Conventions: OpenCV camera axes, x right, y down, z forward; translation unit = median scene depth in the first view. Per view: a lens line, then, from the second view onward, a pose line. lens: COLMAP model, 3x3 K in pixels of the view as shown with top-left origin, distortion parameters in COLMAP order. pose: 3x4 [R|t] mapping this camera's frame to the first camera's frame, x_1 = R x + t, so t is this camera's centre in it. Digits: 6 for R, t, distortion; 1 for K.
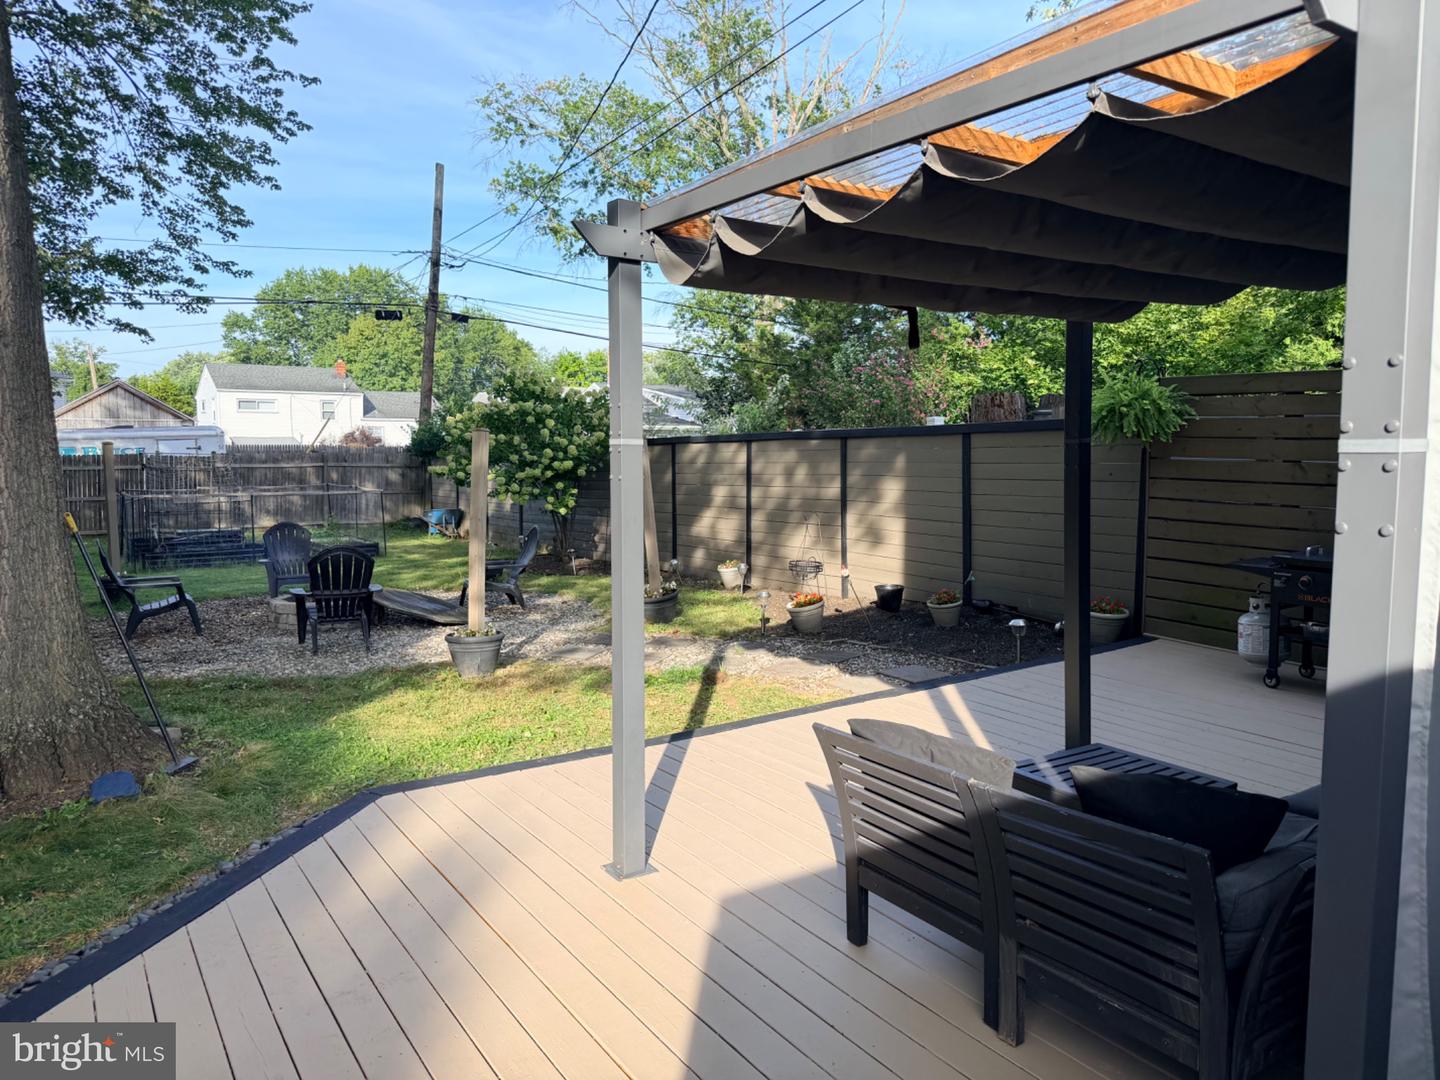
lens RADIAL K [[1016.0, 0, 716.4], [0, 1016.0, 550.0], [0, 0, 1]] dist [0.110921, -0.198813]
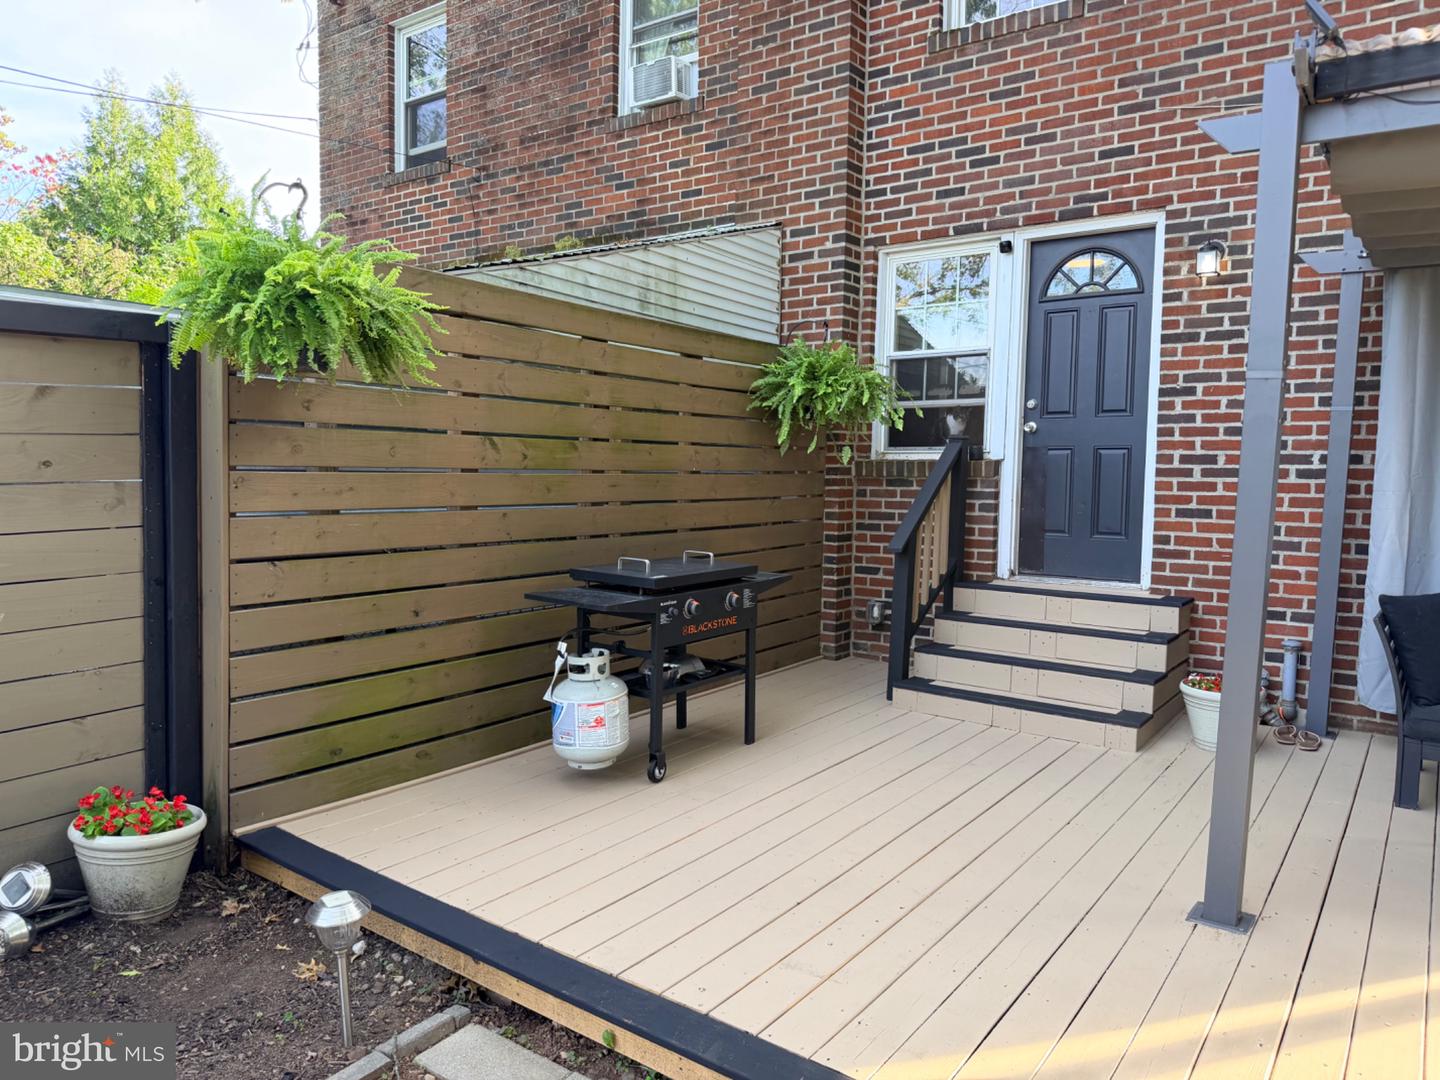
lens RADIAL K [[1016.0, 0, 716.4], [0, 1016.0, 550.0], [0, 0, 1]] dist [0.110921, -0.198813]
pose [[-0.364001, -0.080990, 0.927871, -0.037655], [0.090423, 0.988434, 0.121749, -0.054256], [-0.926999, 0.128218, -0.352468, 0.751797]]
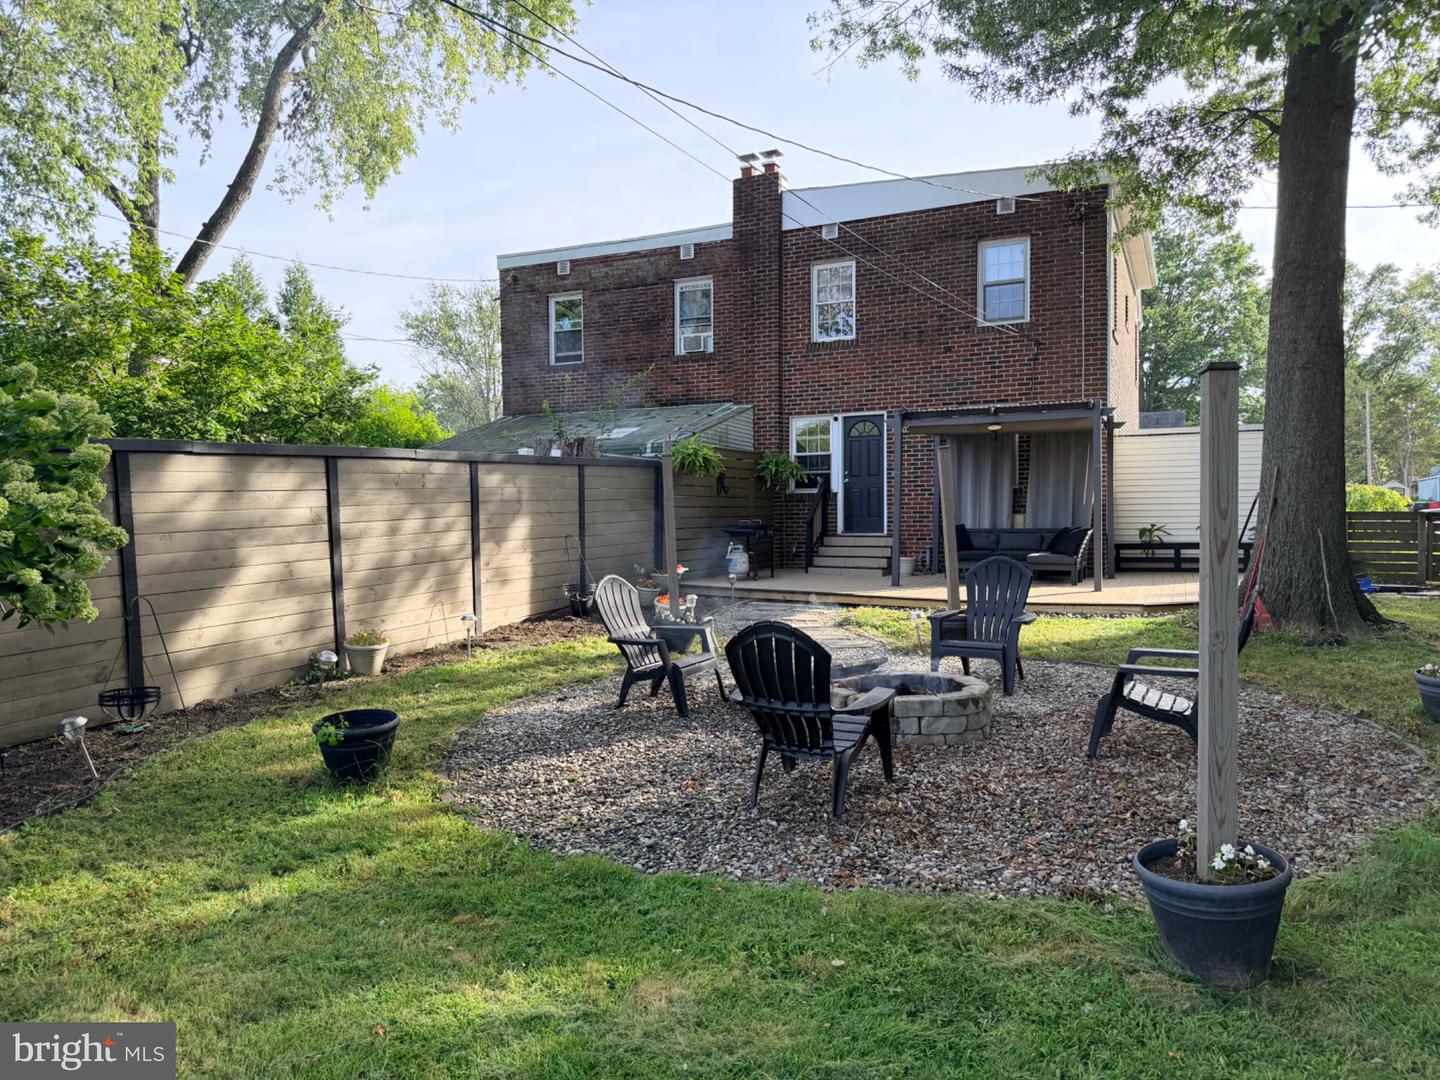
lens RADIAL K [[1007.0, 0, 715.3], [0, 1007.0, 550.8], [0, 0, 1]] dist [0.108360, -0.152437]
pose [[-0.533020, -0.028208, 0.845632, -0.859278], [0.102159, 0.989987, 0.097416, -0.107116], [-0.839913, 0.138314, -0.524801, 1.450347]]
